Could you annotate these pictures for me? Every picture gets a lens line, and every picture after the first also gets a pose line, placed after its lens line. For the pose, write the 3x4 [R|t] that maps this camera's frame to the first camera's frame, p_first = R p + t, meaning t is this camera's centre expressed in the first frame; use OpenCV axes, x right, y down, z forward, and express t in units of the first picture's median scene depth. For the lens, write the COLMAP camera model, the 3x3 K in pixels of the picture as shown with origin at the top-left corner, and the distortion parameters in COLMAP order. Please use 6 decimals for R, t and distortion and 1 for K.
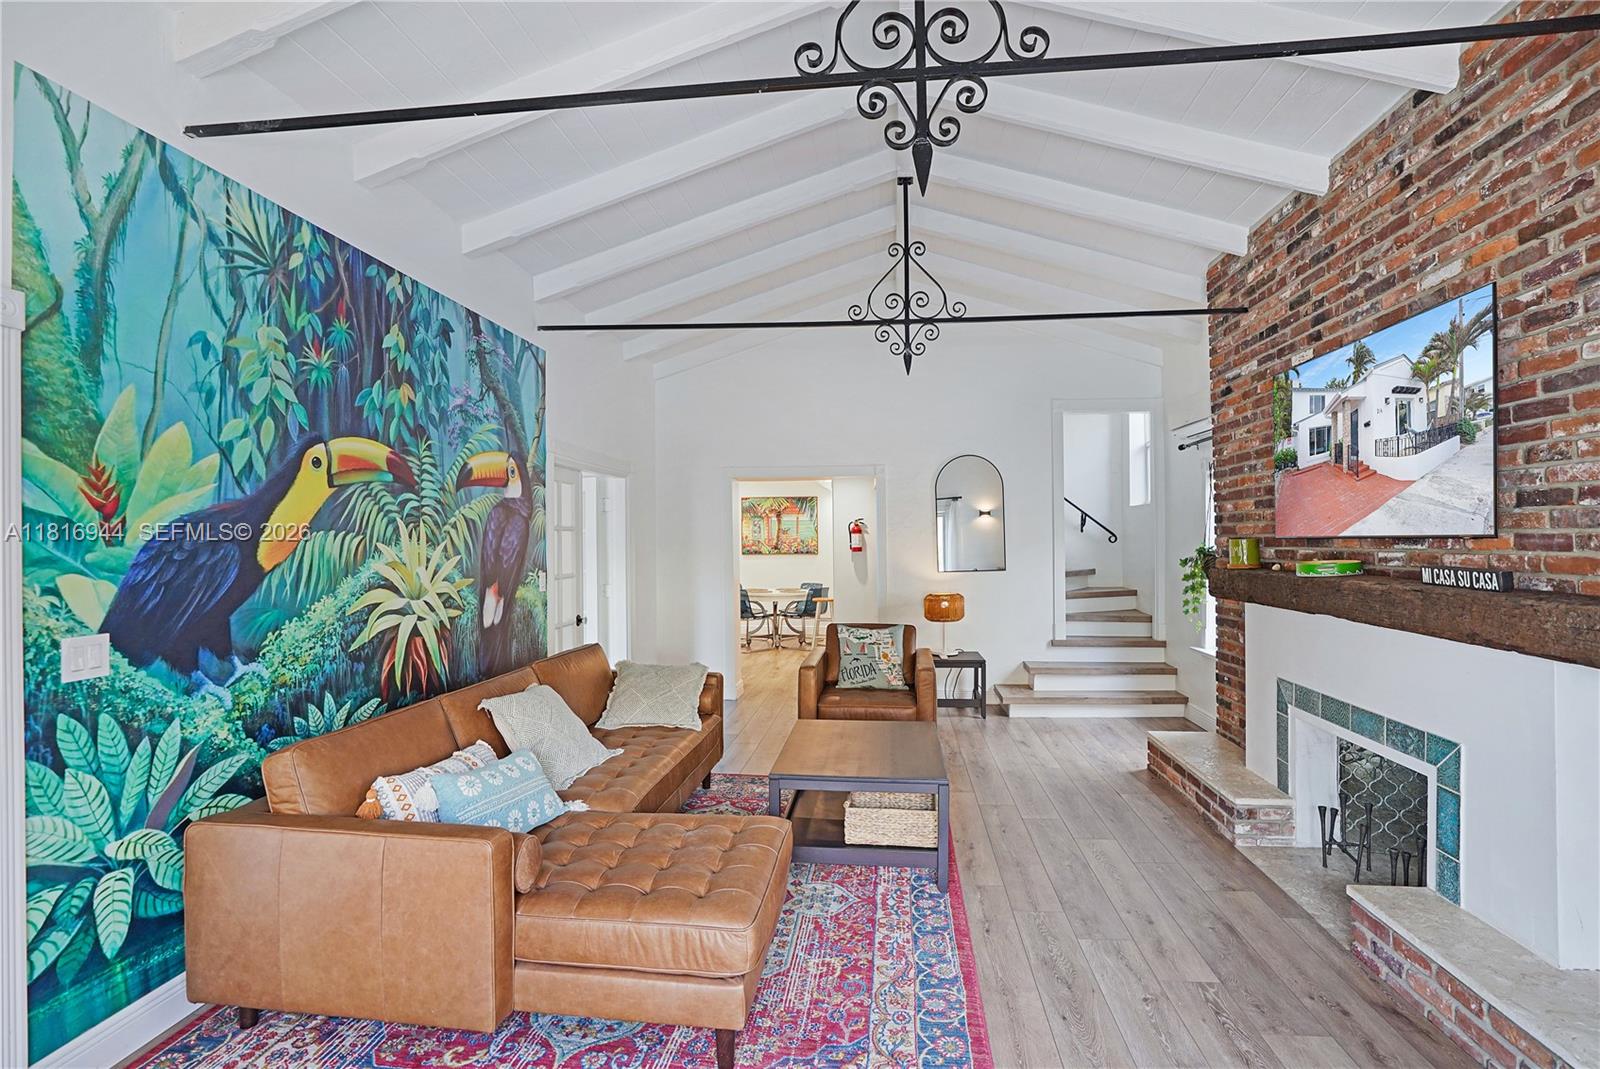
lens RADIAL K [[753.0, 0, 834.1], [0, 753.0, 553.8], [0, 0, 1]] dist [-0.059180, 0.022504]
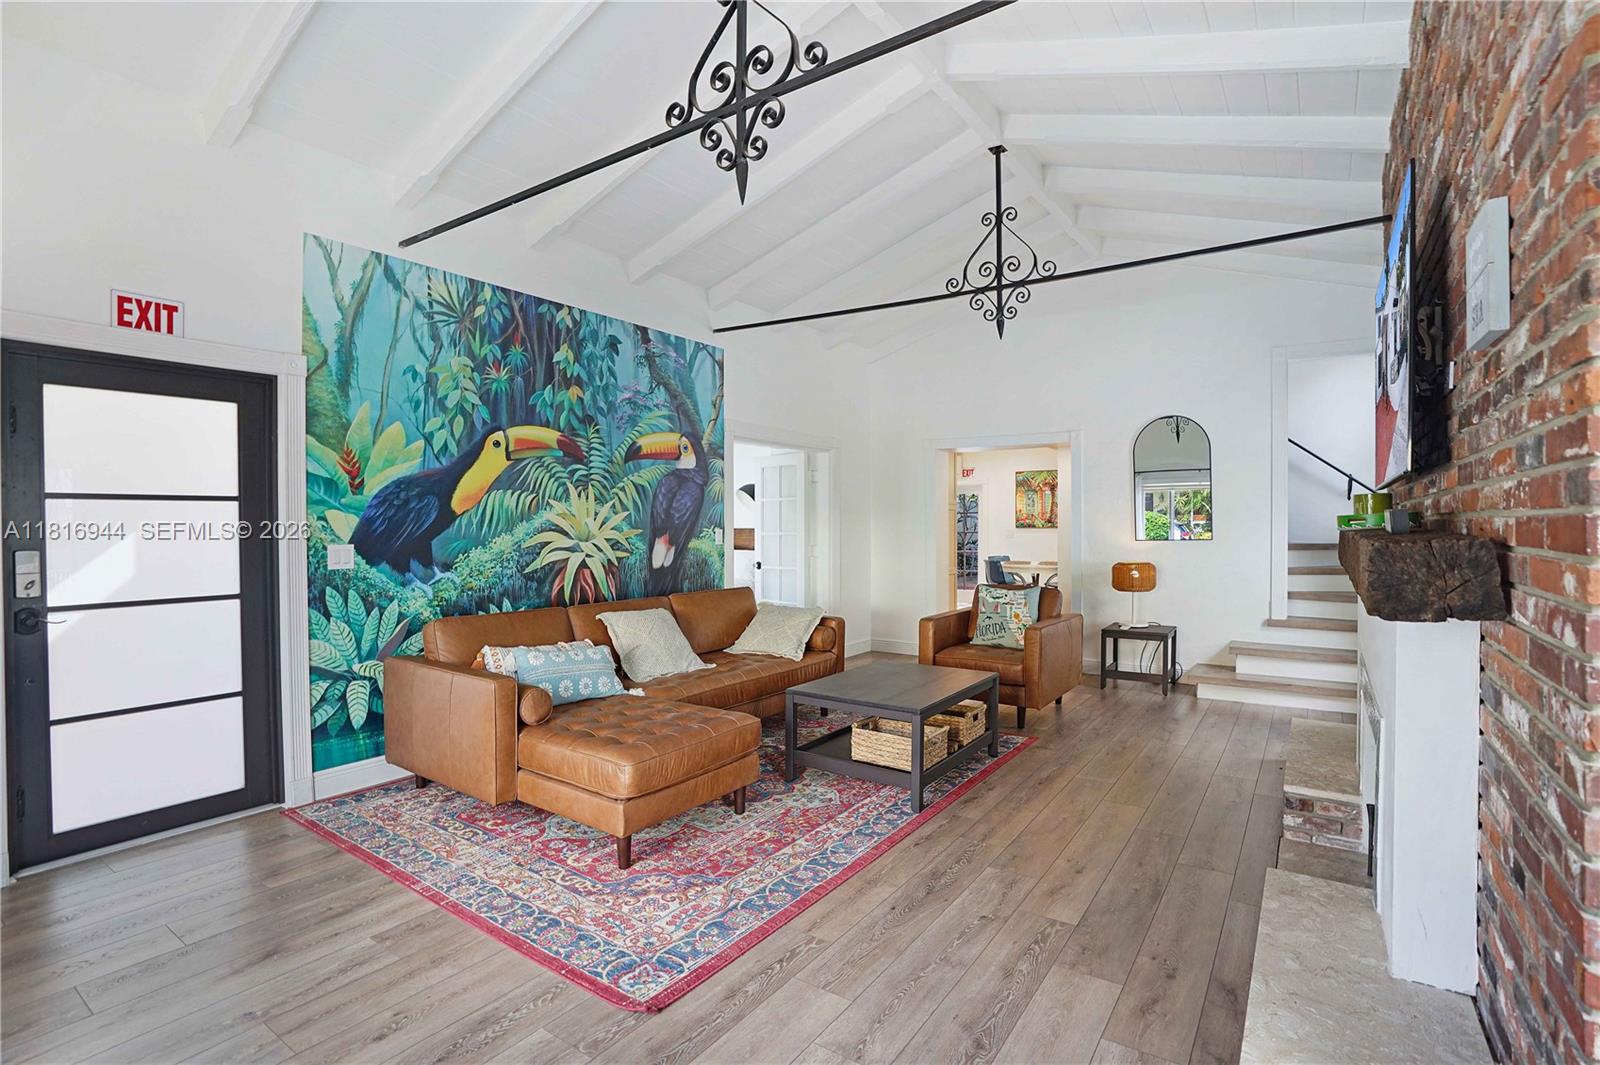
lens RADIAL K [[753.0, 0, 834.1], [0, 753.0, 551.8], [0, 0, 1]] dist [-0.059180, 0.022504]
pose [[0.887780, 0.022839, -0.459702, 0.608034], [-0.012217, 0.999585, 0.026069, 0.047644], [0.460107, -0.017527, 0.887691, -0.034042]]
